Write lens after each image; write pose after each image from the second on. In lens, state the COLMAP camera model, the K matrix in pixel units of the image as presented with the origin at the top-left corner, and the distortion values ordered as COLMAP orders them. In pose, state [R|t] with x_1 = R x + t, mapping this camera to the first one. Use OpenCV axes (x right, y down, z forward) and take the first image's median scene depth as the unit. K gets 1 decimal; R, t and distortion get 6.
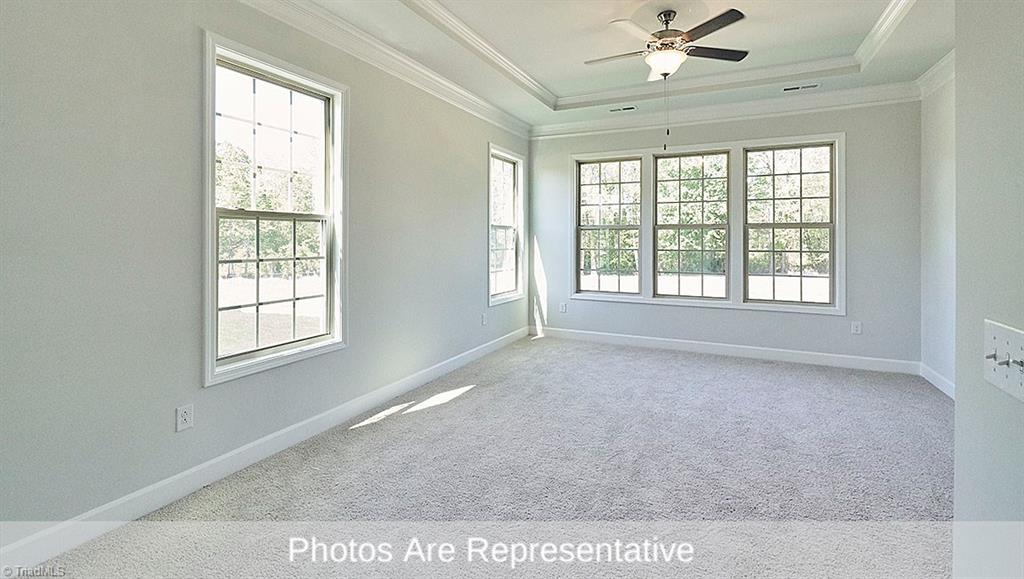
lens RADIAL K [[457.2, 0, 519.5], [0, 457.2, 243.4], [0, 0, 1]] dist [-0.000654, 0.000505]
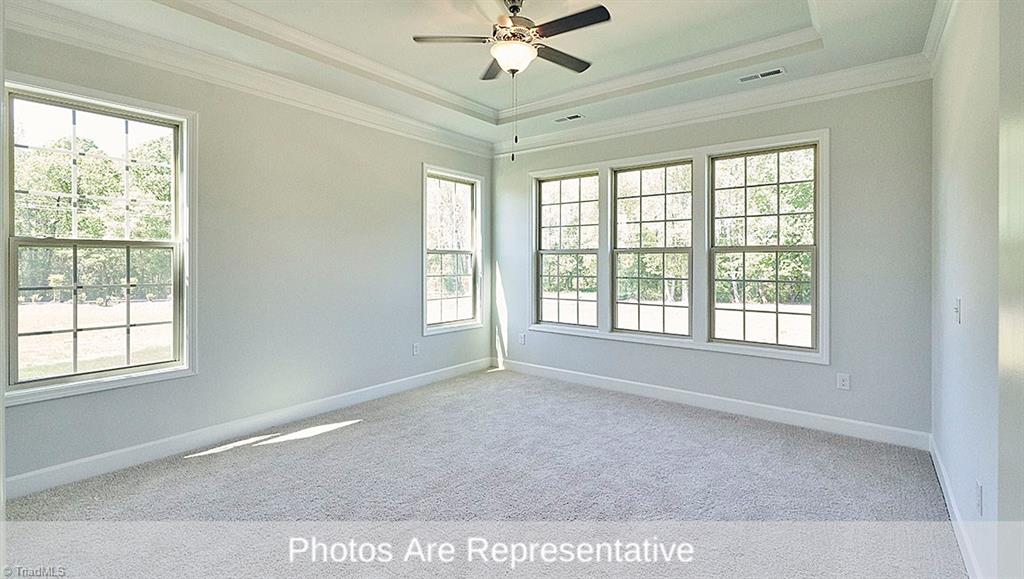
lens RADIAL K [[457.2, 0, 516.0], [0, 457.2, 268.7], [0, 0, 1]] dist [-0.000654, 0.000505]
pose [[0.975751, 0.003501, -0.218854, 0.331250], [-0.002612, 0.999987, 0.004354, -0.006341], [0.218866, -0.003677, 0.975748, 0.116092]]
